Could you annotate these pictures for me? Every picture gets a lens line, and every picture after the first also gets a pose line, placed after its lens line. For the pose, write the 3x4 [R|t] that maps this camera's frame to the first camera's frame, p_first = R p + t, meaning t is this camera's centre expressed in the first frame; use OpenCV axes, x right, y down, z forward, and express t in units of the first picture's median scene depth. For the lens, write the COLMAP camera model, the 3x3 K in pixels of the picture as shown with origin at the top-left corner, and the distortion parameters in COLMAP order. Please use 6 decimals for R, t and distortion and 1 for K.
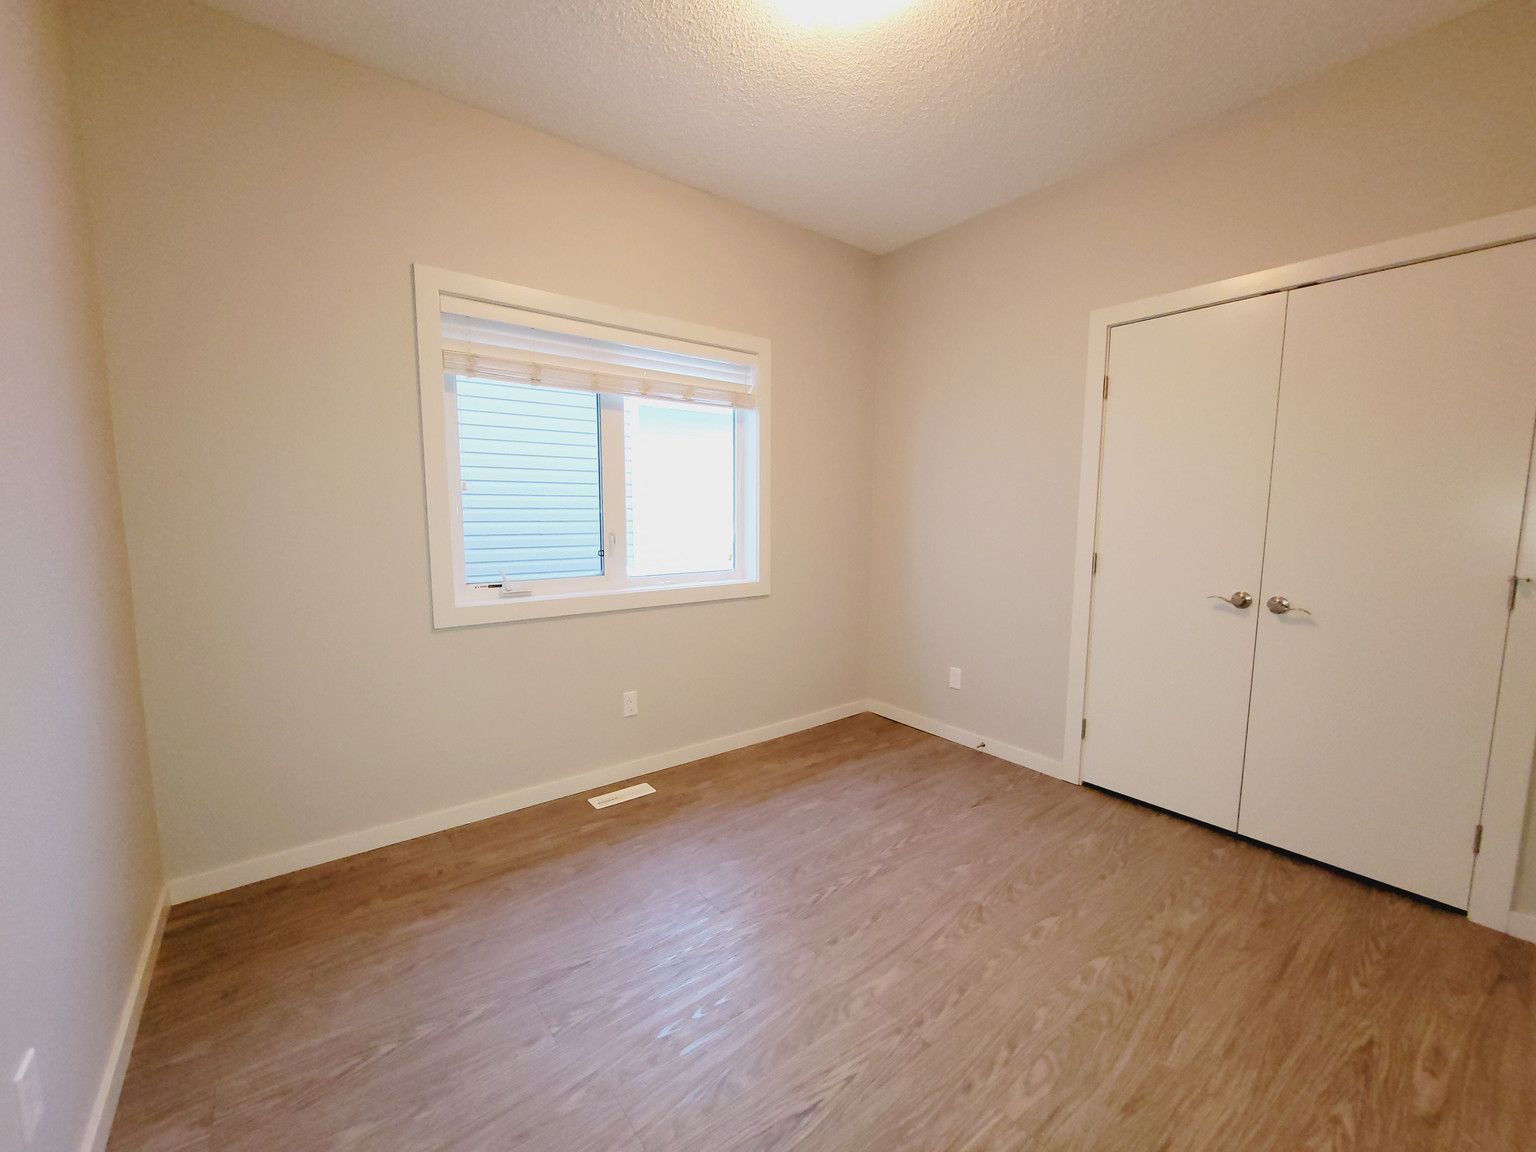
lens RADIAL K [[632.0, 0, 811.8], [0, 632.0, 567.5], [0, 0, 1]] dist [-0.004993, 0.001840]
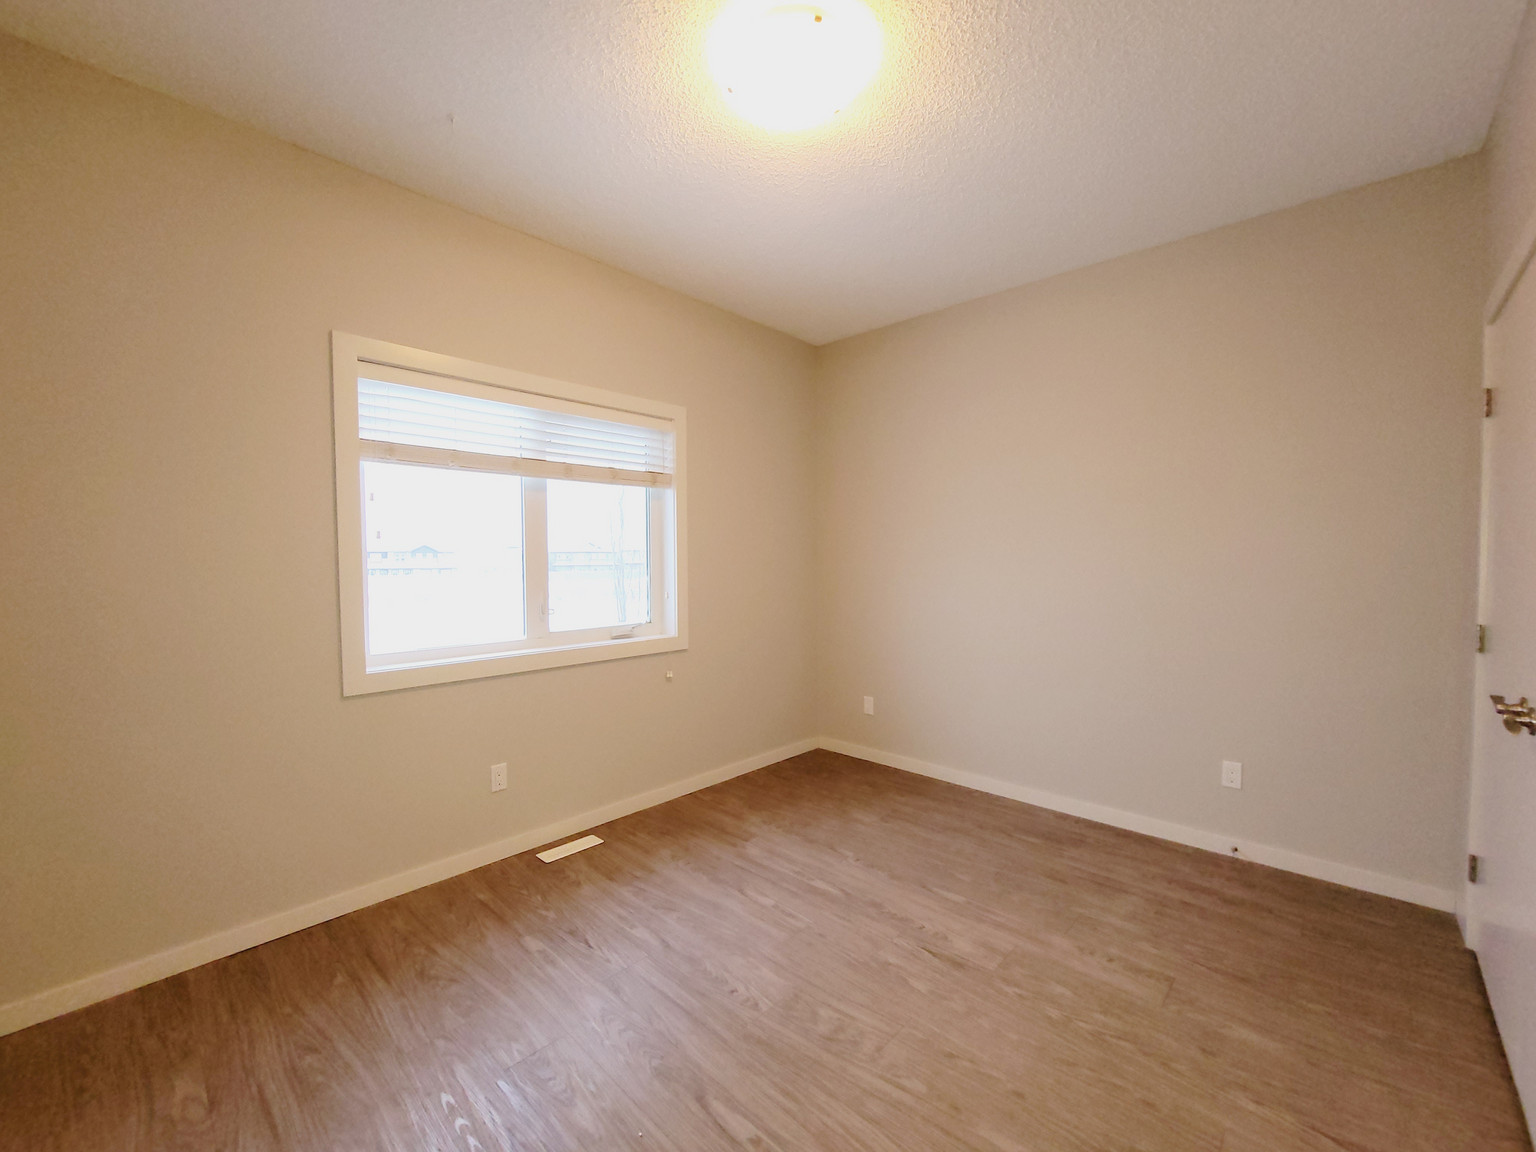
lens RADIAL K [[632.0, 0, 775.4], [0, 632.0, 577.2], [0, 0, 1]] dist [-0.004993, 0.001840]
pose [[0.990877, -0.024542, 0.132513, -0.095262], [0.034086, 0.996948, -0.070239, 0.006612], [-0.130384, 0.074115, 0.988689, -0.078100]]
